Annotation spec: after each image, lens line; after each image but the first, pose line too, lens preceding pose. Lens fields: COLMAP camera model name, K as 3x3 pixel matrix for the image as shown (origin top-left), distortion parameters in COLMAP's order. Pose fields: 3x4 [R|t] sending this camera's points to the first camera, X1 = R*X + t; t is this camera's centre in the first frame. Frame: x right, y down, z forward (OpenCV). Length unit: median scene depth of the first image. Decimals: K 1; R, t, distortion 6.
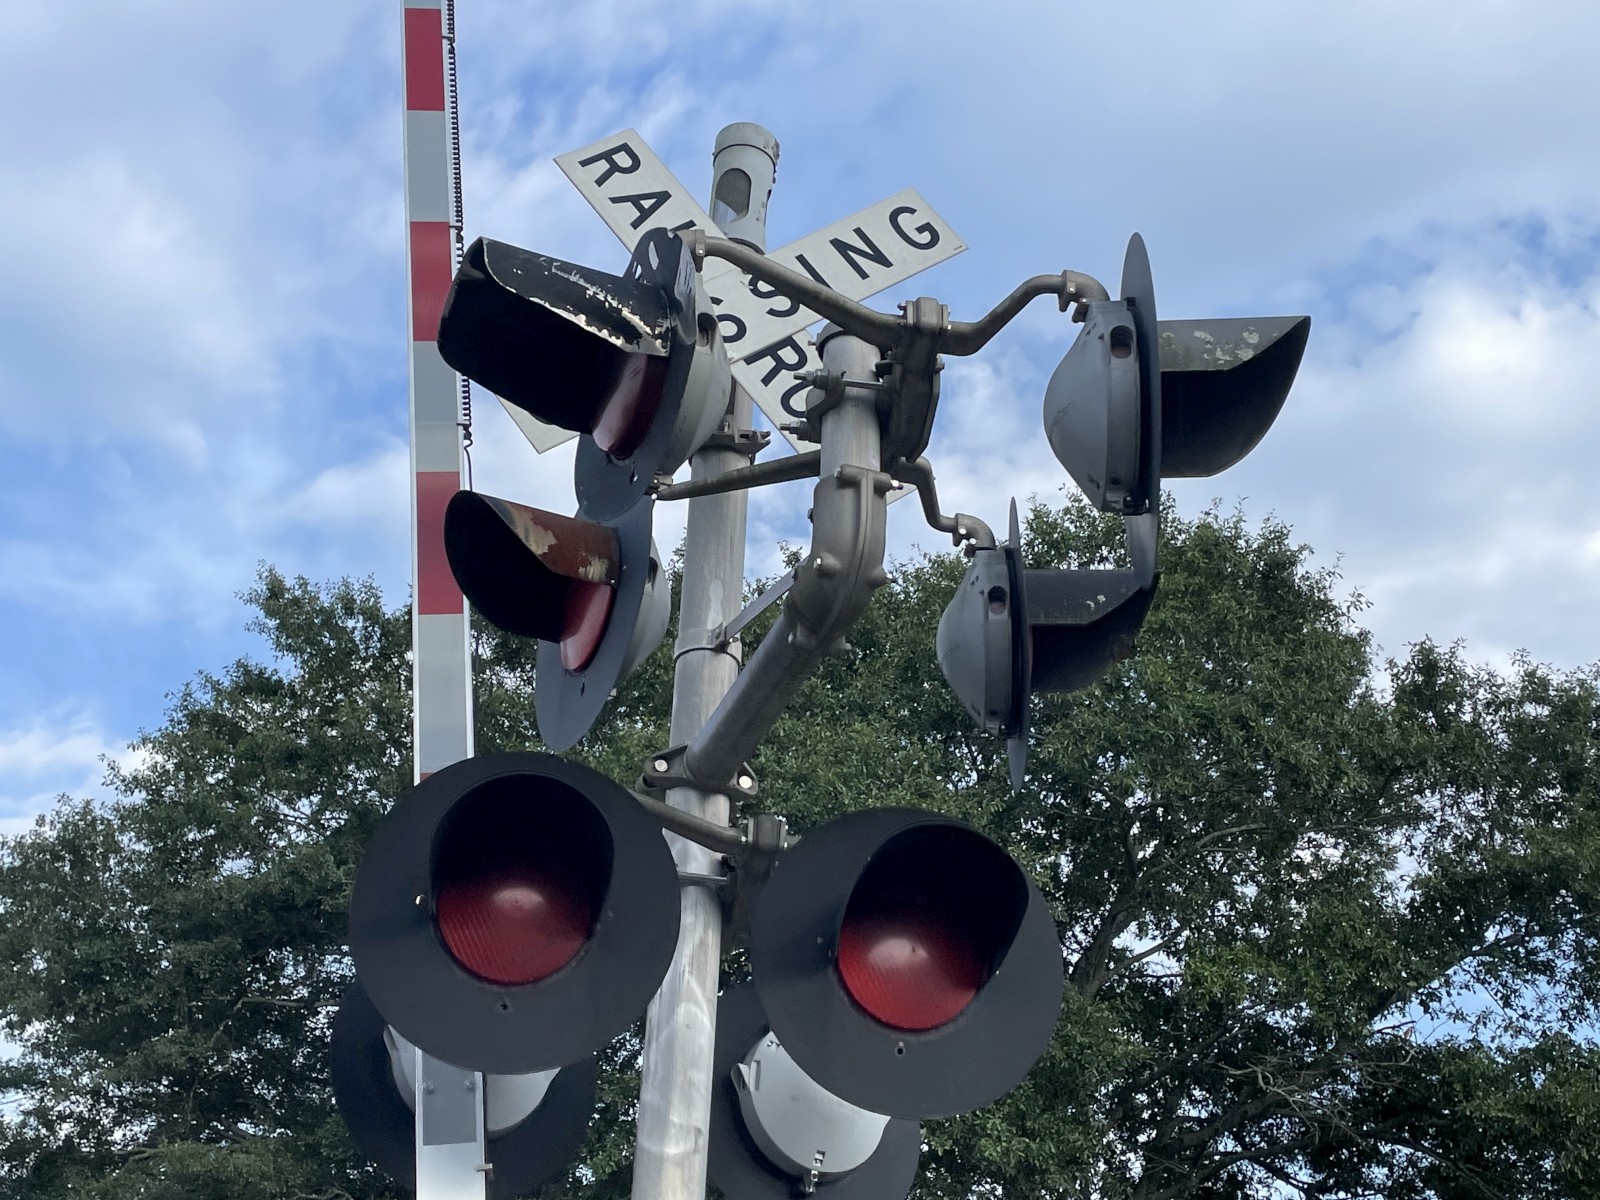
lens RADIAL K [[2056.4, 0, 807.7], [0, 2056.4, 554.3], [0, 0, 1]] dist [0.079946, 0.000000]
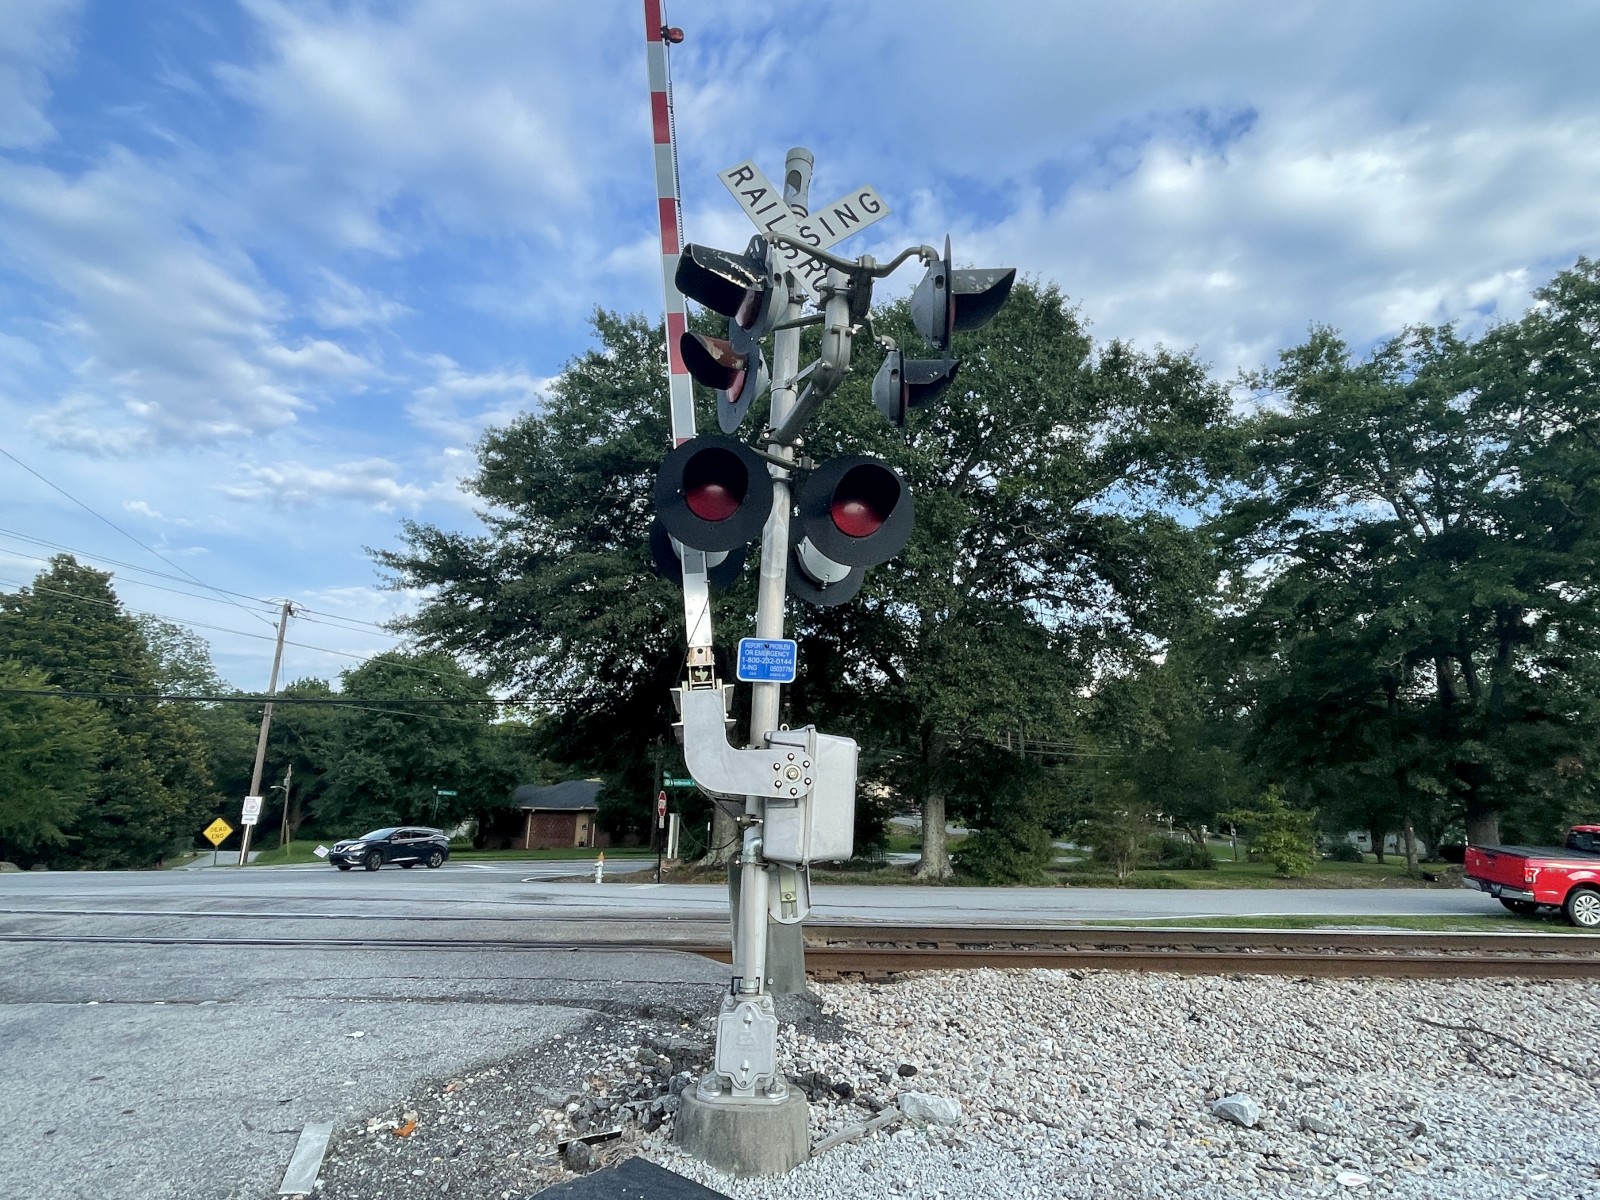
lens RADIAL K [[909.9, 0, 799.5], [0, 909.9, 598.5], [0, 0, 1]] dist [-0.002263, -0.000419]
pose [[0.998967, 0.005385, -0.045125, 0.021621], [0.009515, 0.946163, 0.323550, -0.068014], [0.044438, -0.323645, 0.945135, -0.142945]]
